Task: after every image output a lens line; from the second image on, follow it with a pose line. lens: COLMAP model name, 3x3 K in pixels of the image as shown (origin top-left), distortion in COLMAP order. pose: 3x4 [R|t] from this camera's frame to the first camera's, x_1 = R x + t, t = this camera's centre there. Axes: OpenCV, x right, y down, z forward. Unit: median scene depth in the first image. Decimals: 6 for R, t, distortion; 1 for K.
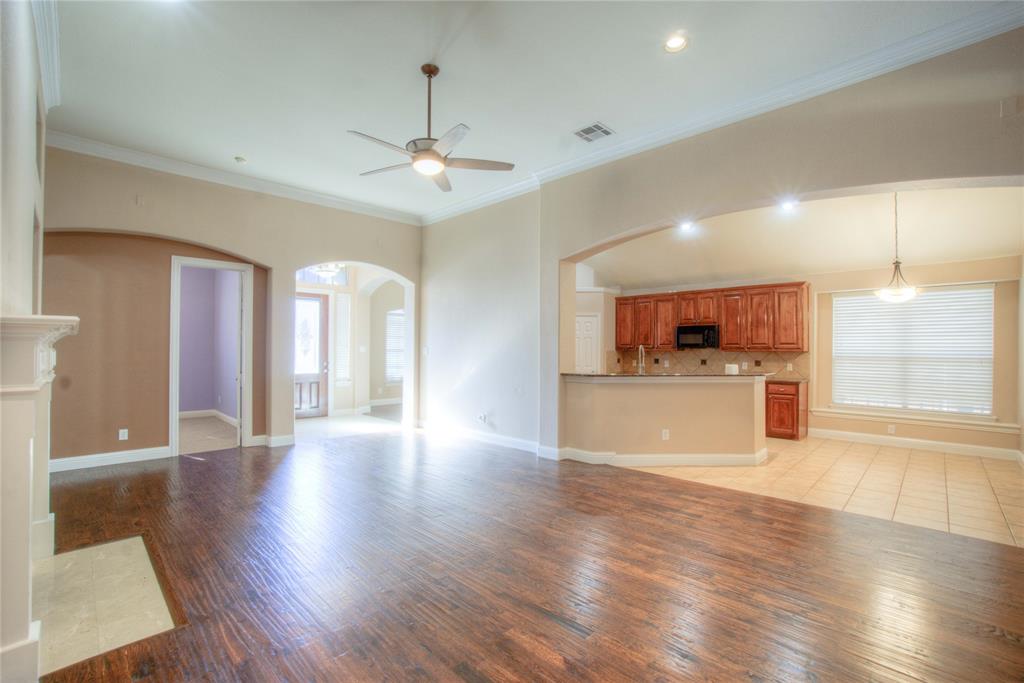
lens RADIAL K [[438.9, 0, 516.7], [0, 438.9, 346.6], [0, 0, 1]] dist [-0.030301, -0.000204]
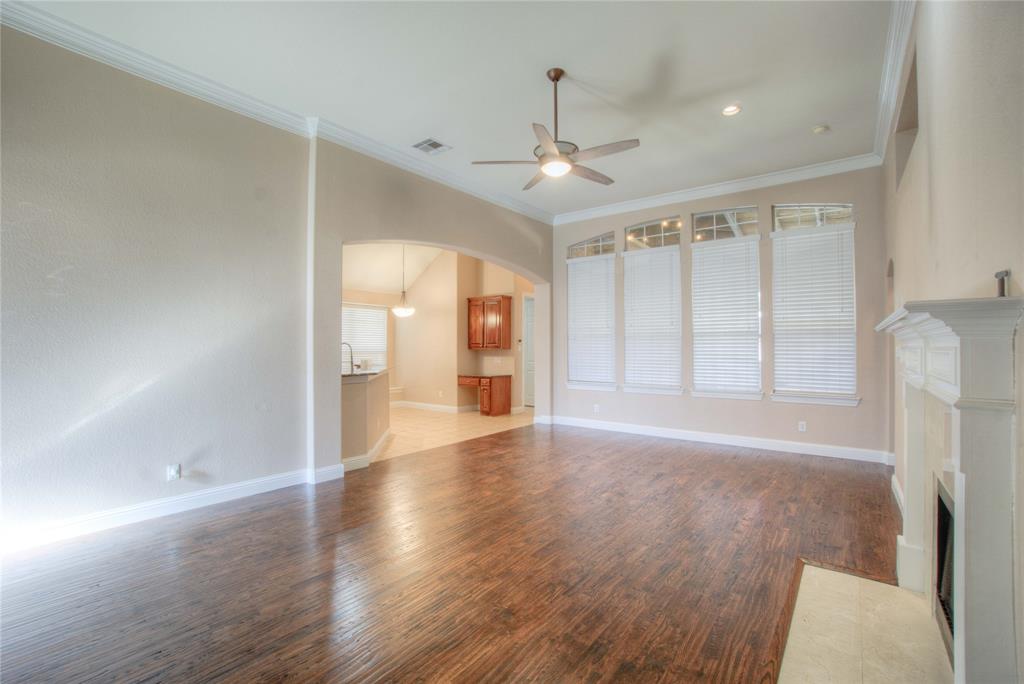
lens RADIAL K [[462.3, 0, 472.2], [0, 462.3, 342.3], [0, 0, 1]] dist [-0.041837, 0.008763]
pose [[-0.062687, 0.006339, 0.998013, -0.615833], [-0.007813, 0.999946, -0.006842, 0.002550], [-0.998003, -0.008227, -0.062634, 0.614197]]
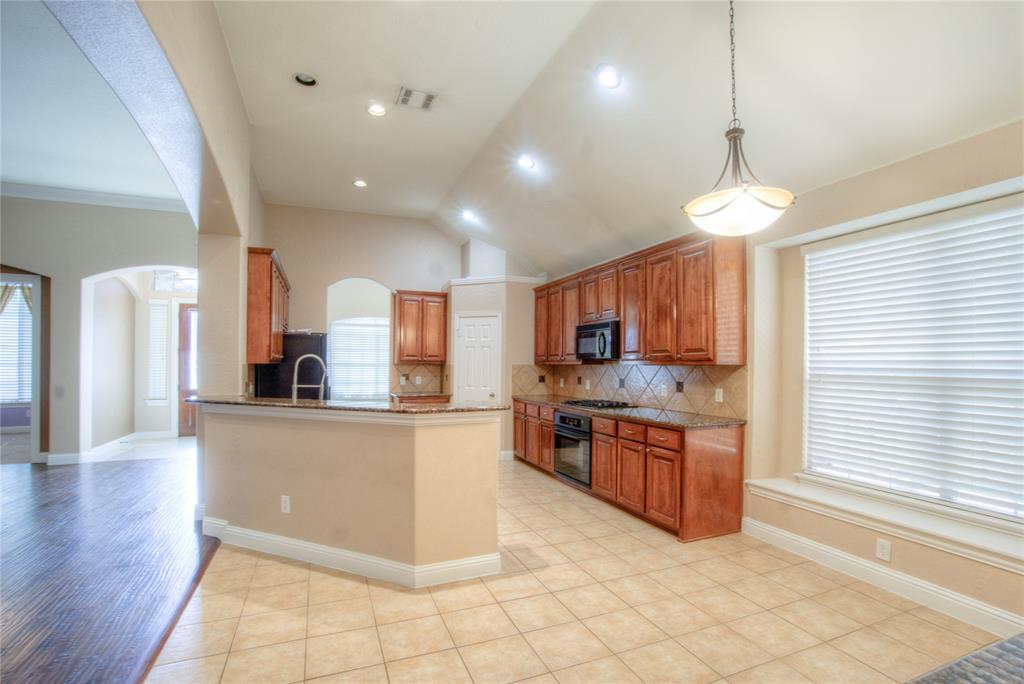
lens RADIAL K [[462.3, 0, 533.8], [0, 462.3, 357.3], [0, 0, 1]] dist [-0.041837, 0.008763]
pose [[0.926954, -0.007067, -0.375108, 0.635120], [0.003717, 0.999947, -0.009653, 0.005999], [0.375157, 0.007554, 0.926931, 0.402780]]
